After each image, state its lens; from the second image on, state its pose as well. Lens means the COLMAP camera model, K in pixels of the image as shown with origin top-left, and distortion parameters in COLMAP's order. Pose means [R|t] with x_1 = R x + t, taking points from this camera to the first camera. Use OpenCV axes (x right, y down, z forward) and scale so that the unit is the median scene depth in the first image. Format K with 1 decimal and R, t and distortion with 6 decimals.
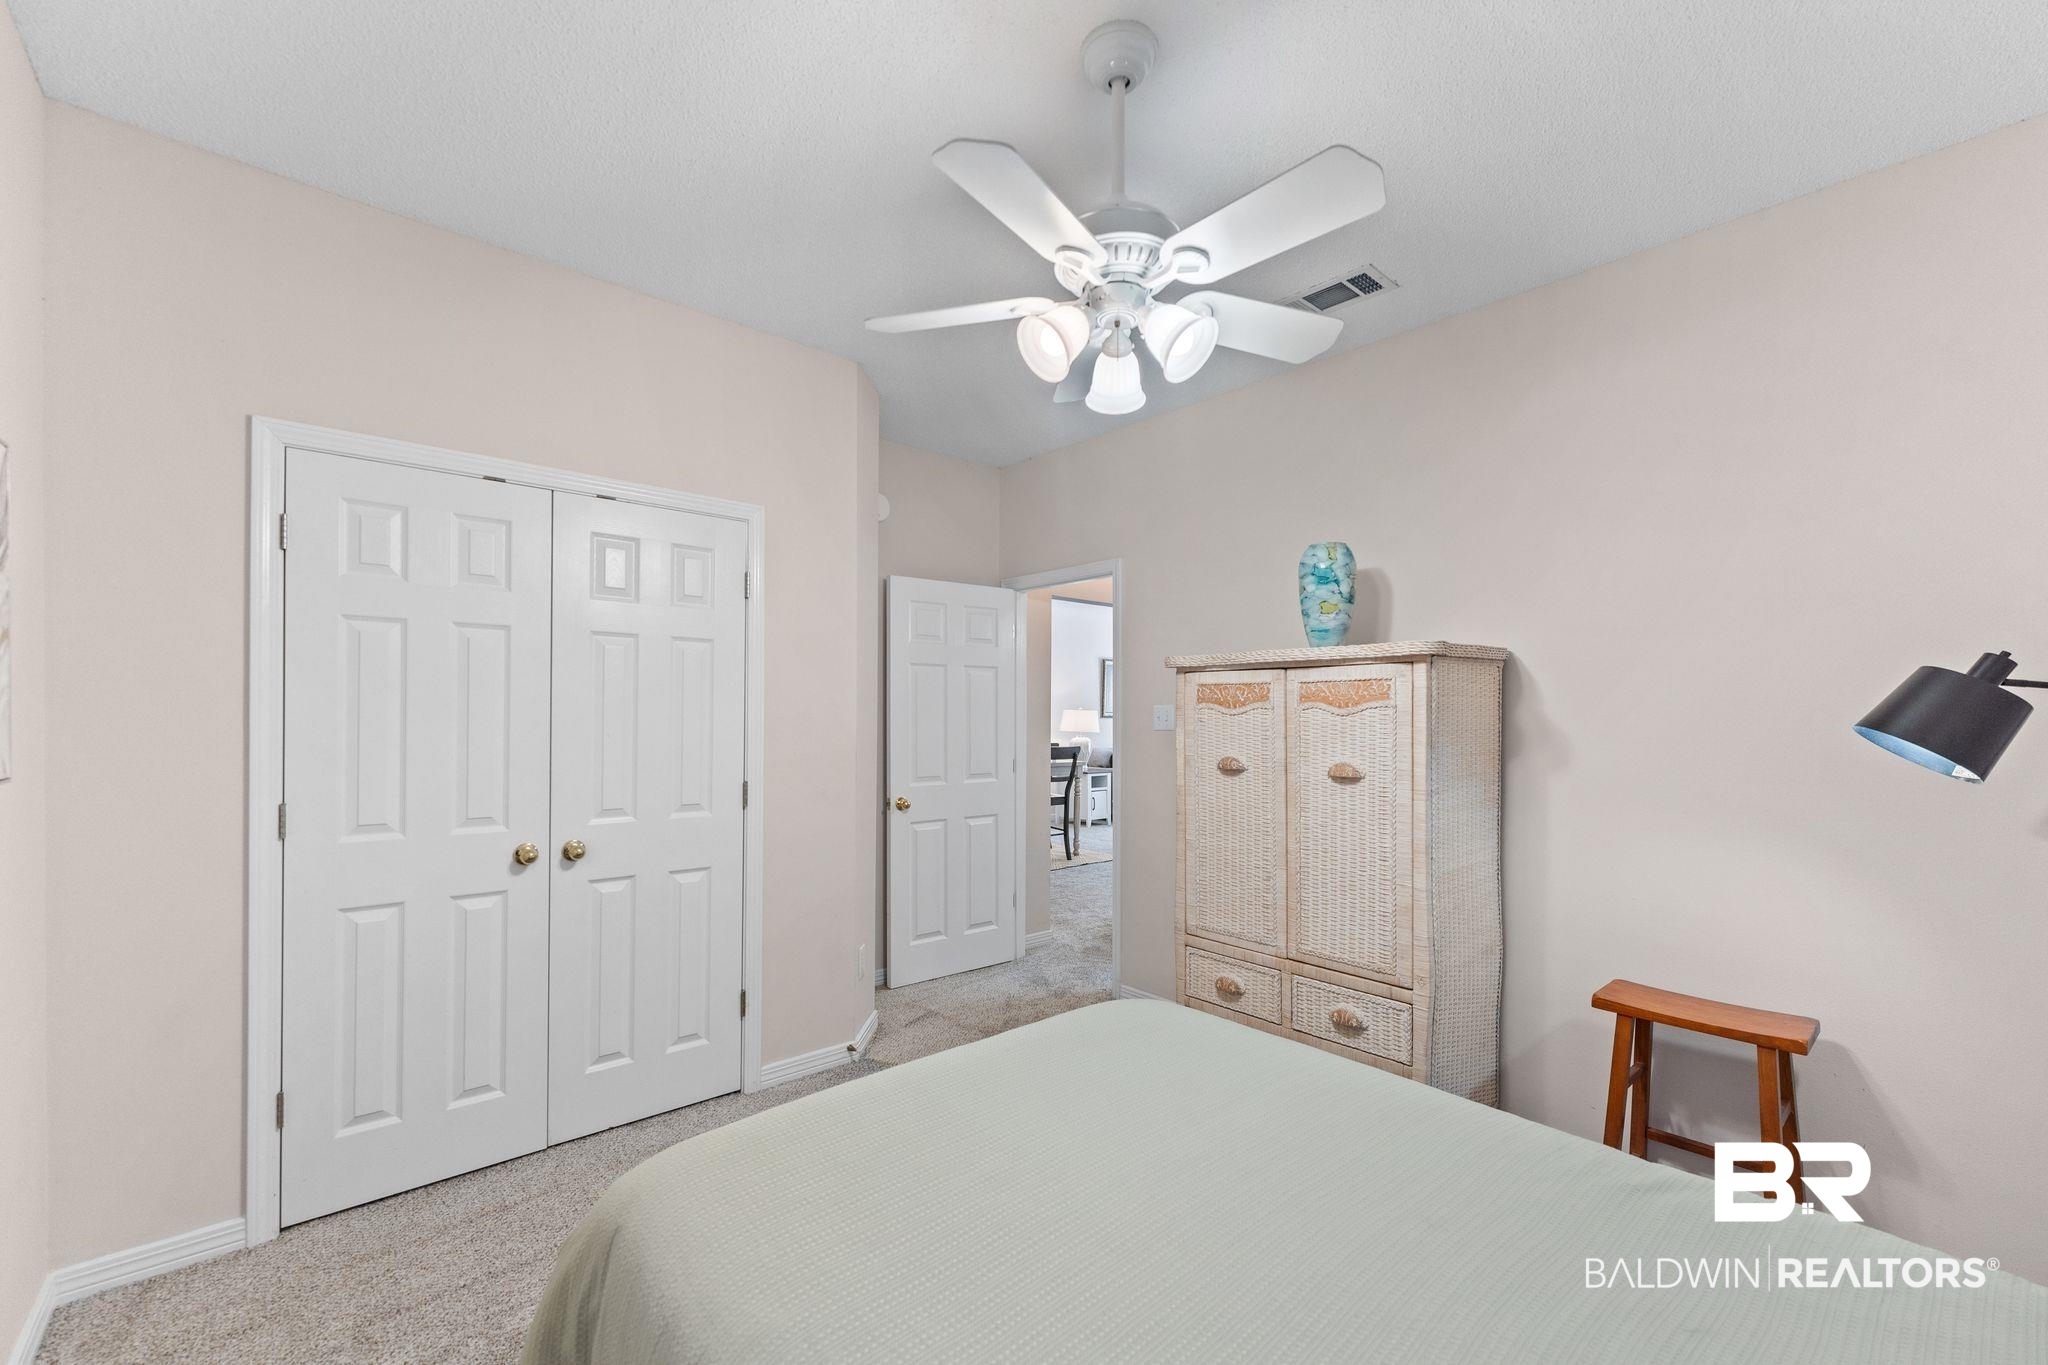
lens RADIAL K [[845.3, 0, 1032.1], [0, 845.3, 693.6], [0, 0, 1]] dist [-0.001021, -0.000434]
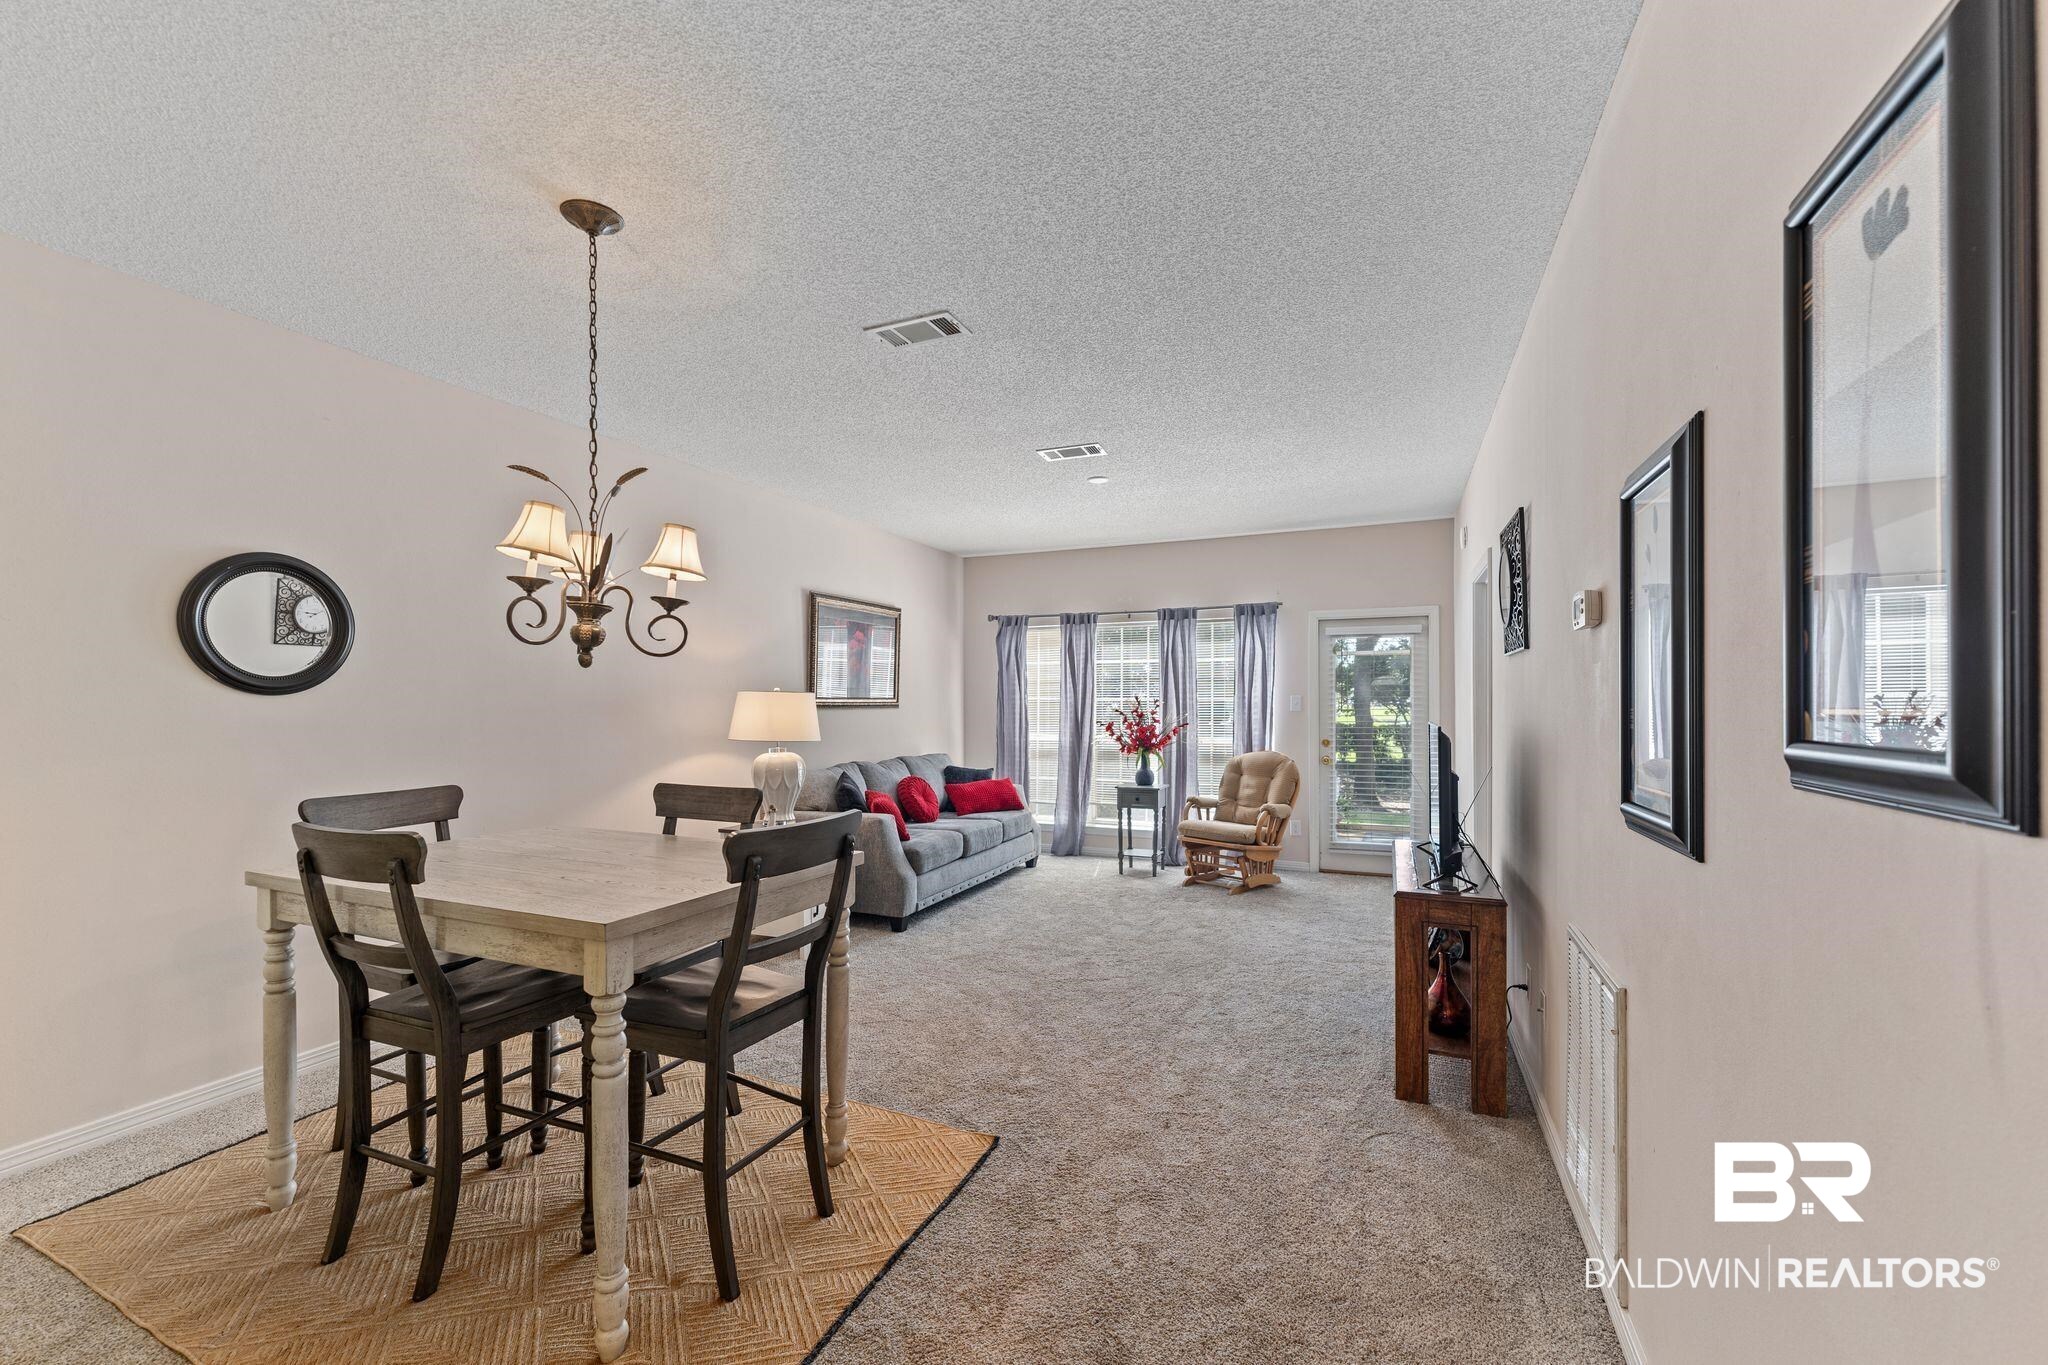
lens RADIAL K [[845.3, 0, 1032.1], [0, 845.3, 693.6], [0, 0, 1]] dist [-0.001021, -0.000434]
pose [[0.910178, -0.002080, 0.414213, -0.009012], [-0.004748, 0.999869, 0.015454, 0.016387], [-0.414191, -0.016032, 0.910049, 0.709497]]
